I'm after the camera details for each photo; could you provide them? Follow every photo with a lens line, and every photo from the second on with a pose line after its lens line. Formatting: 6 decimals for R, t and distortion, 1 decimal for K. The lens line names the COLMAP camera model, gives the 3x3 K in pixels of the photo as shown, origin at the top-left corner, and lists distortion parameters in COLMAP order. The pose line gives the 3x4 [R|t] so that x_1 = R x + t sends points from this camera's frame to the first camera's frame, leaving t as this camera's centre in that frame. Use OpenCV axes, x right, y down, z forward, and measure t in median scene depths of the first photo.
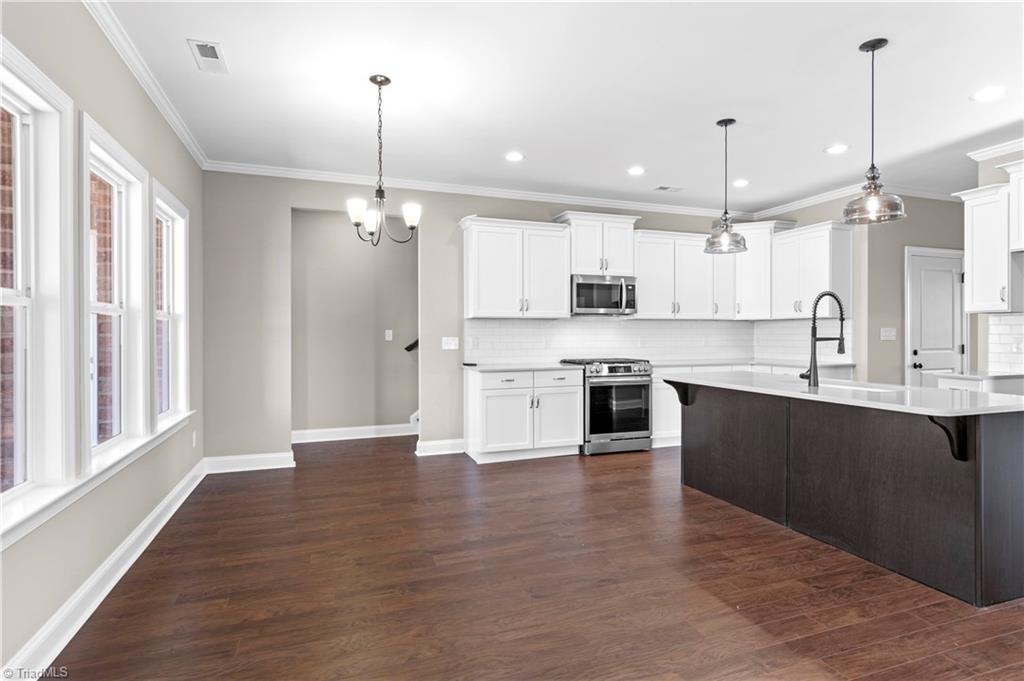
lens RADIAL K [[511.7, 0, 512.5], [0, 511.7, 332.0], [0, 0, 1]] dist [0.001005, 0.000507]
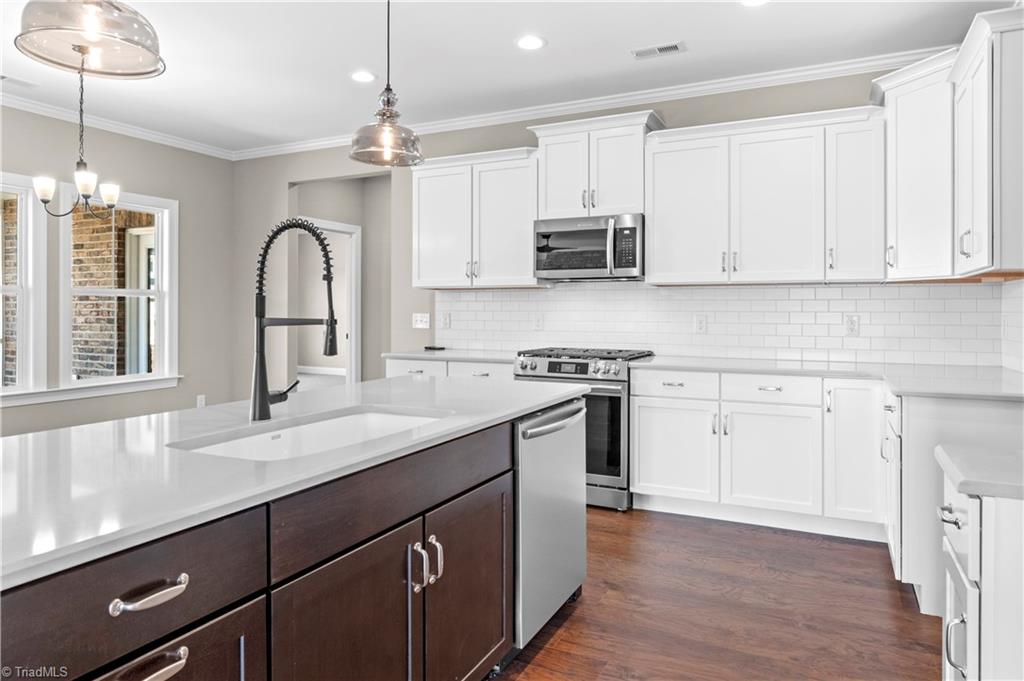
lens RADIAL K [[601.5, 0, 515.2], [0, 601.5, 307.3], [0, 0, 1]] dist [-0.003956, -0.000758]
pose [[0.727206, 0.000790, -0.686419, 0.650637], [-0.000301, 1.000000, 0.000831, -0.000119], [0.686419, -0.000398, 0.727206, 0.422743]]
